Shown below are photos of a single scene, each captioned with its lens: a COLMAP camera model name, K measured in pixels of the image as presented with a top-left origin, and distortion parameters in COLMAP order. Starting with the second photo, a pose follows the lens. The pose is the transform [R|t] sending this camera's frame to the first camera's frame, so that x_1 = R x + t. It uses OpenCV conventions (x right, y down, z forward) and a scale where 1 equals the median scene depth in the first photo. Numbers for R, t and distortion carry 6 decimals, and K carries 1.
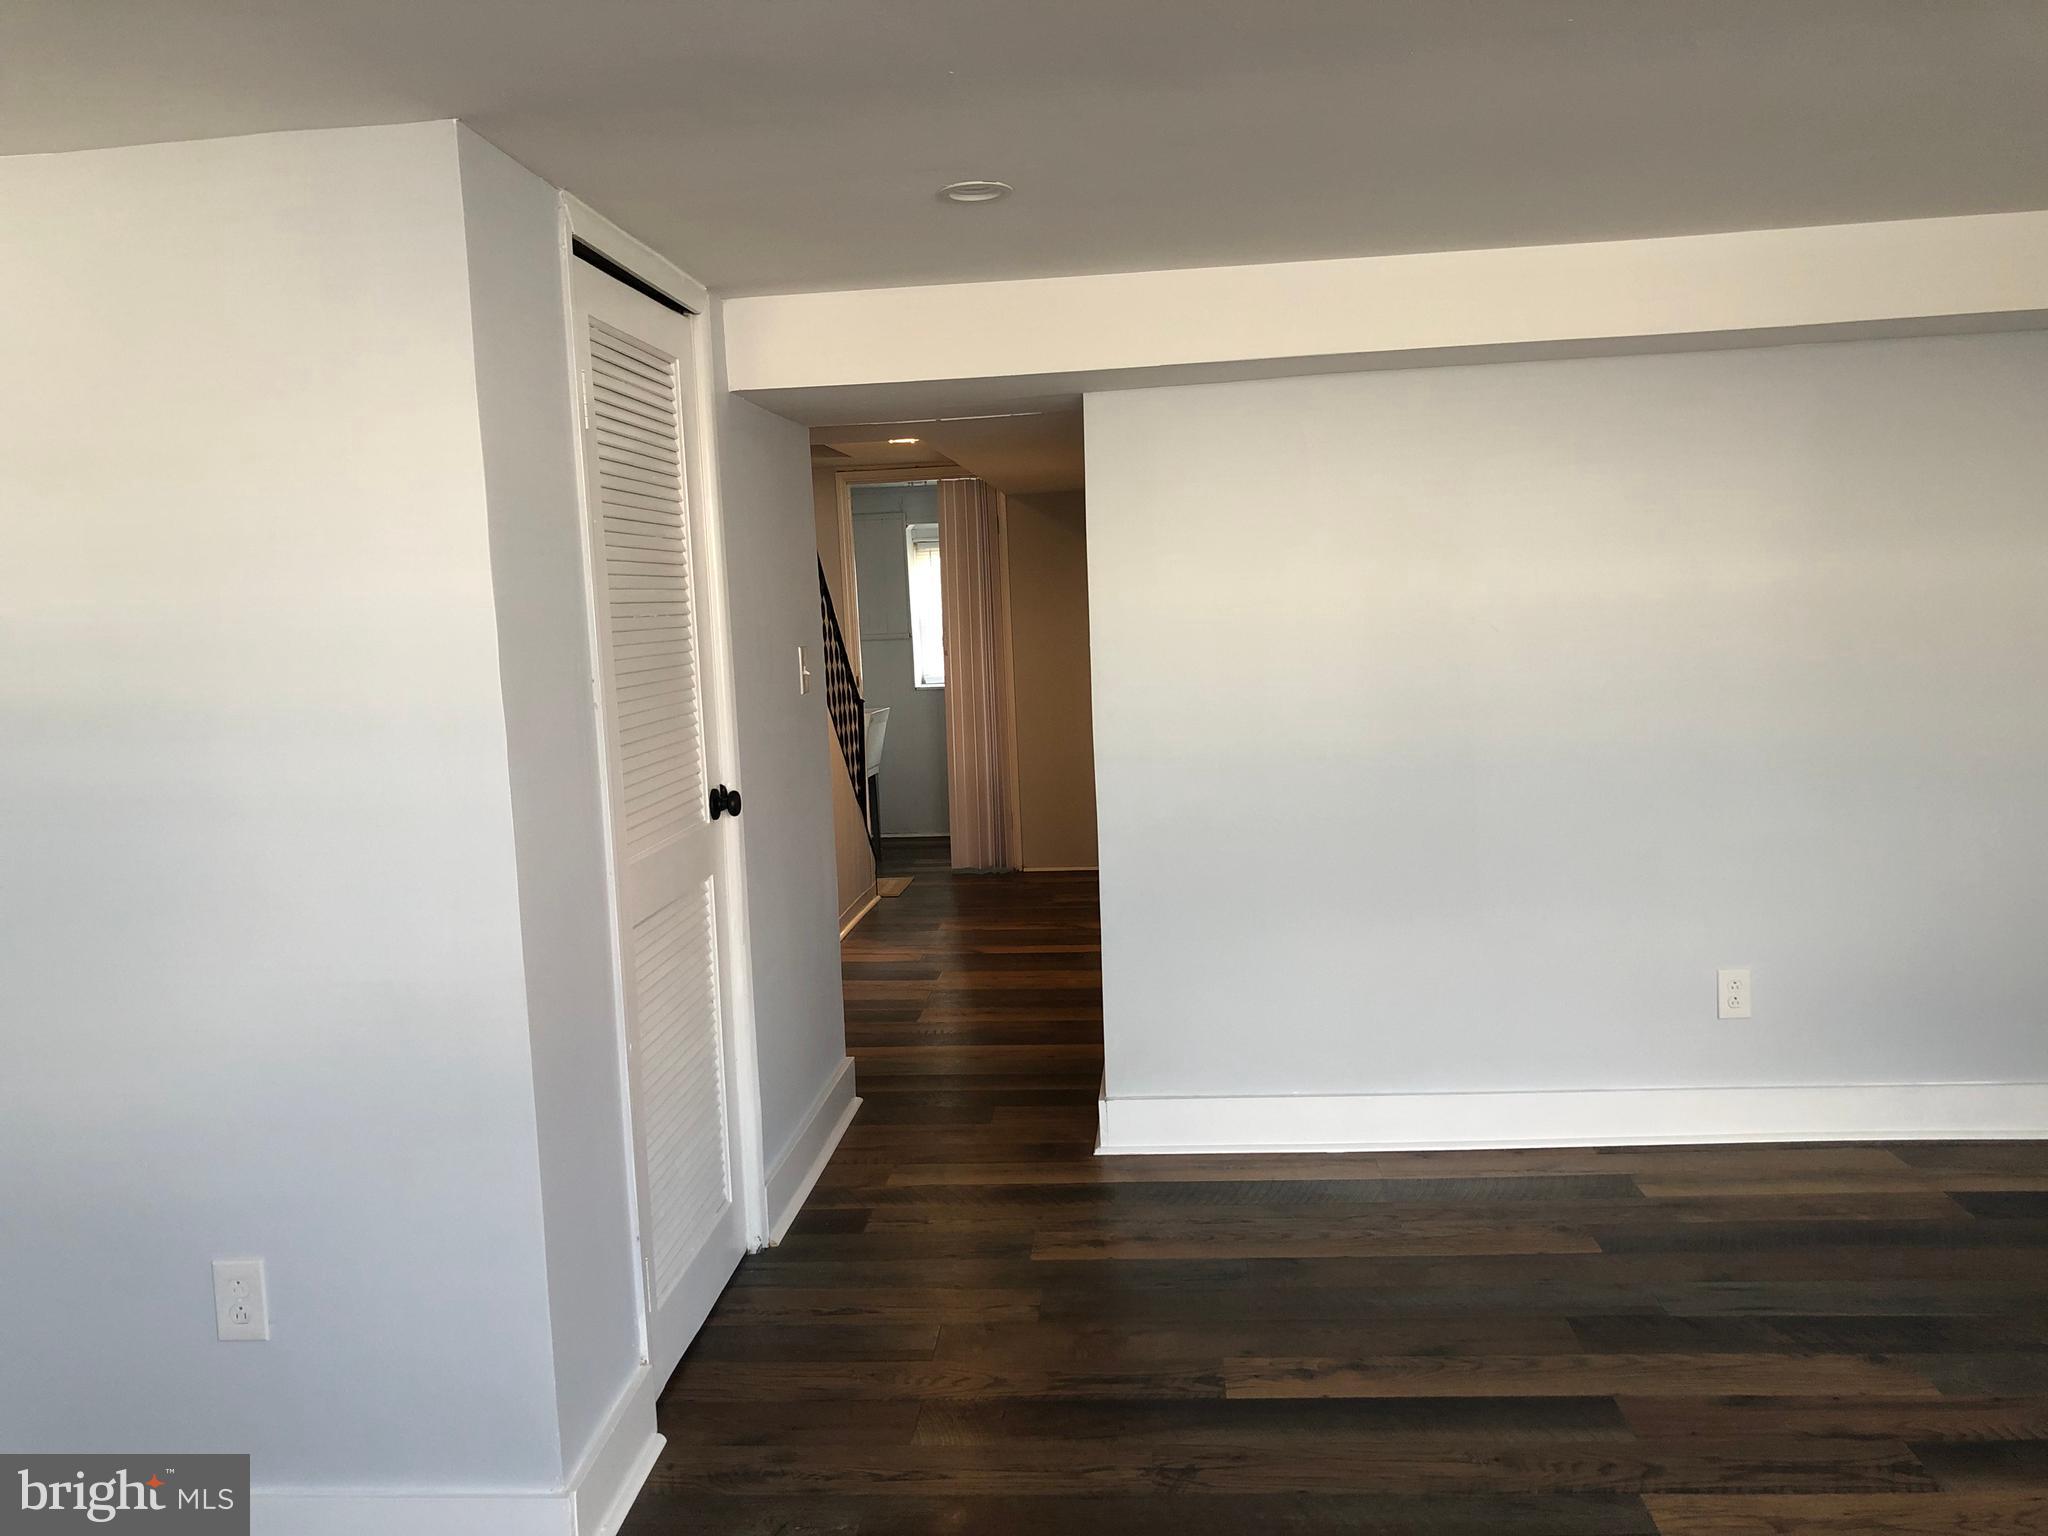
lens RADIAL K [[1679.4, 0, 1024.0], [0, 1679.4, 768.0], [0, 0, 1]] dist [0.001447, -0.000105]
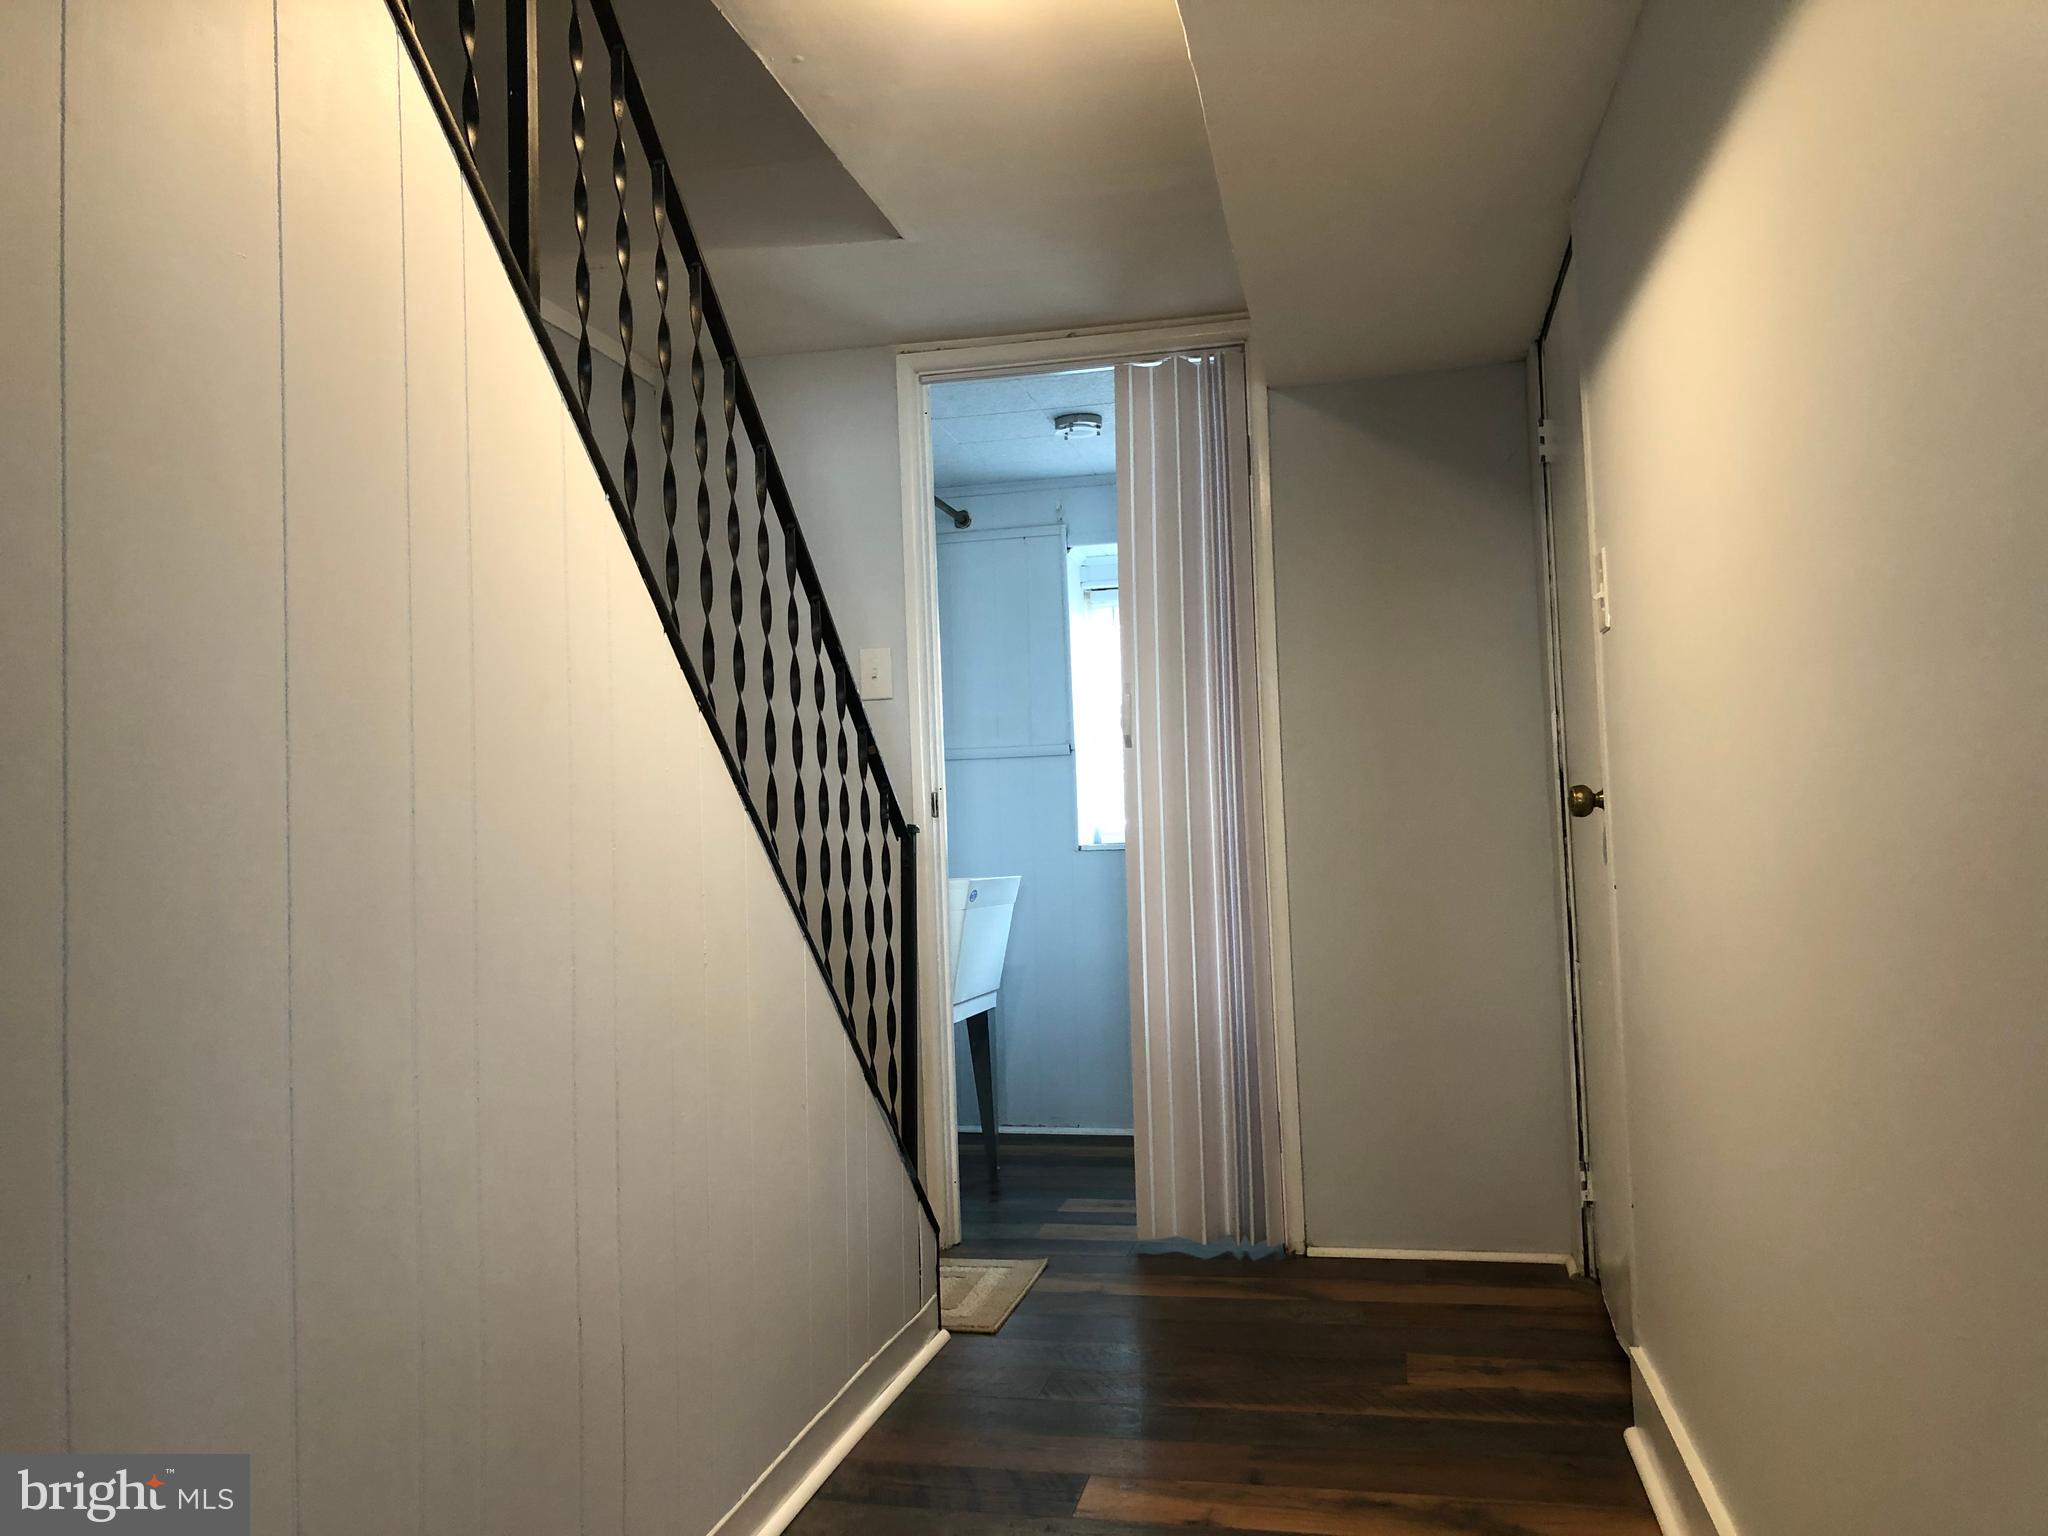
lens RADIAL K [[1679.4, 0, 1024.0], [0, 1679.4, 768.0], [0, 0, 1]] dist [0.001447, -0.000105]
pose [[0.993744, 0.005647, -0.111540, -0.024316], [-0.019584, 0.992057, -0.124256, -0.005256], [0.109953, 0.125663, 0.985961, 0.555557]]
